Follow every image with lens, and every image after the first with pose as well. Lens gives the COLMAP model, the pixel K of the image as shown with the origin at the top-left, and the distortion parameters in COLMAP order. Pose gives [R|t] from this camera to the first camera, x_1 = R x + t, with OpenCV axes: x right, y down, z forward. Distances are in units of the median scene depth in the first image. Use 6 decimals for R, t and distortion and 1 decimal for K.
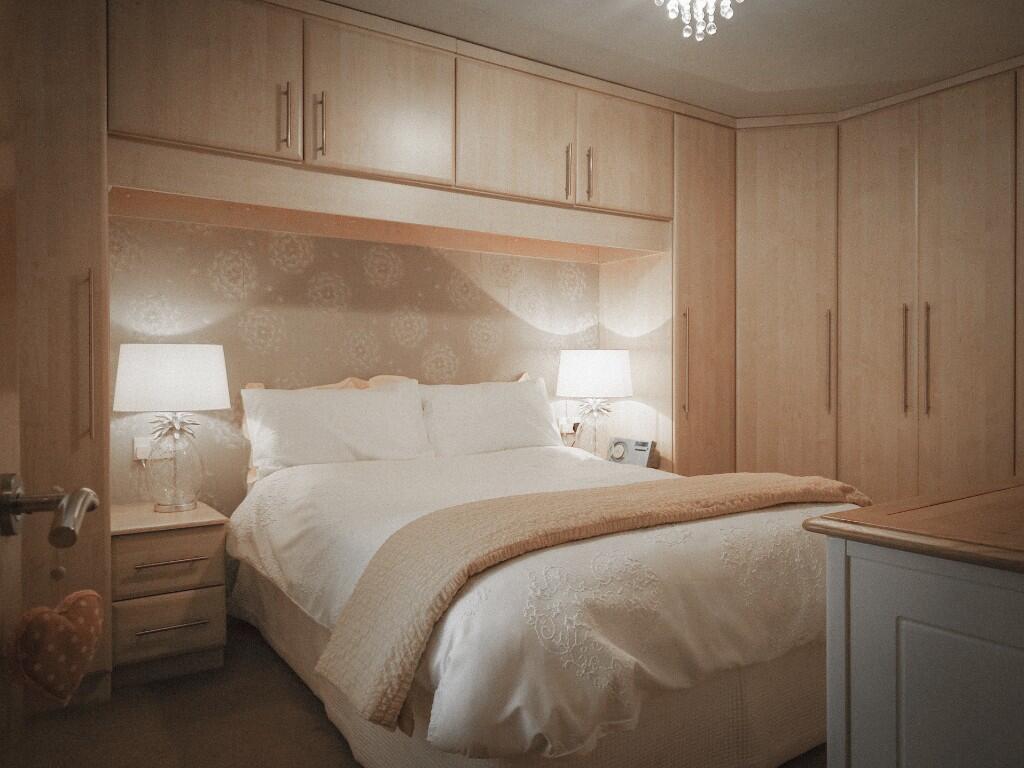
lens RADIAL K [[765.1, 0, 531.4], [0, 765.1, 381.6], [0, 0, 1]] dist [-0.004928, -0.003156]
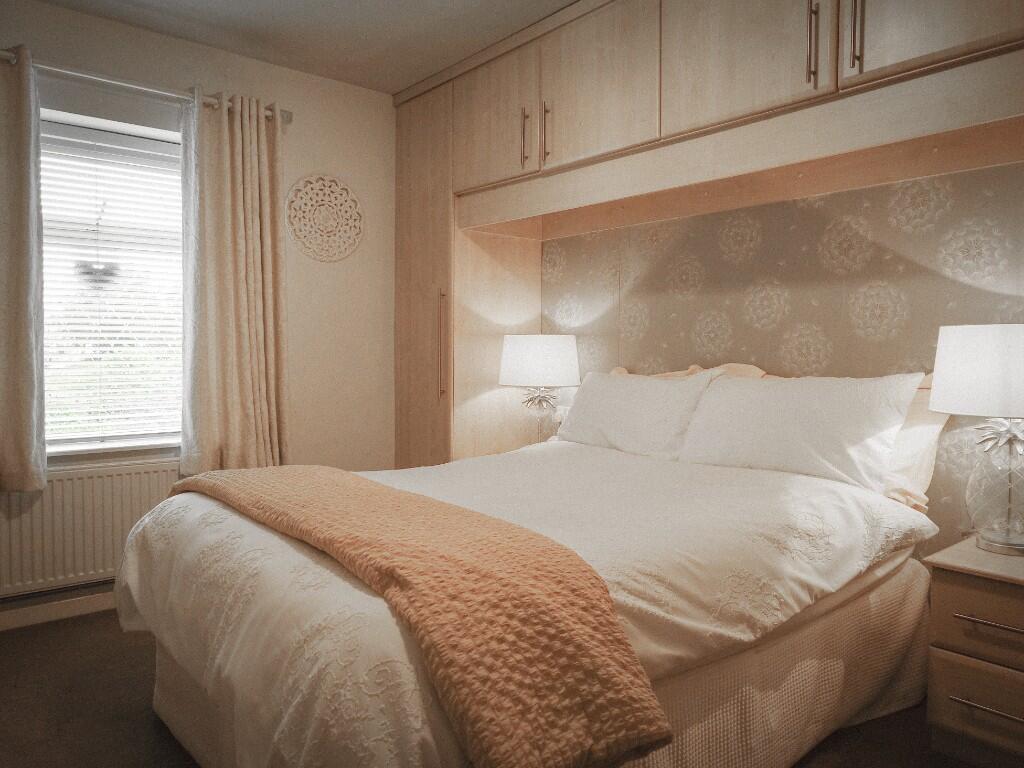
lens RADIAL K [[765.1, 0, 531.4], [0, 765.1, 381.6], [0, 0, 1]] dist [-0.004928, -0.003156]
pose [[0.082463, 0.044150, -0.995616, 0.661591], [-0.019572, 0.998897, 0.042674, -0.020794], [0.996402, 0.015967, 0.083236, 0.717356]]
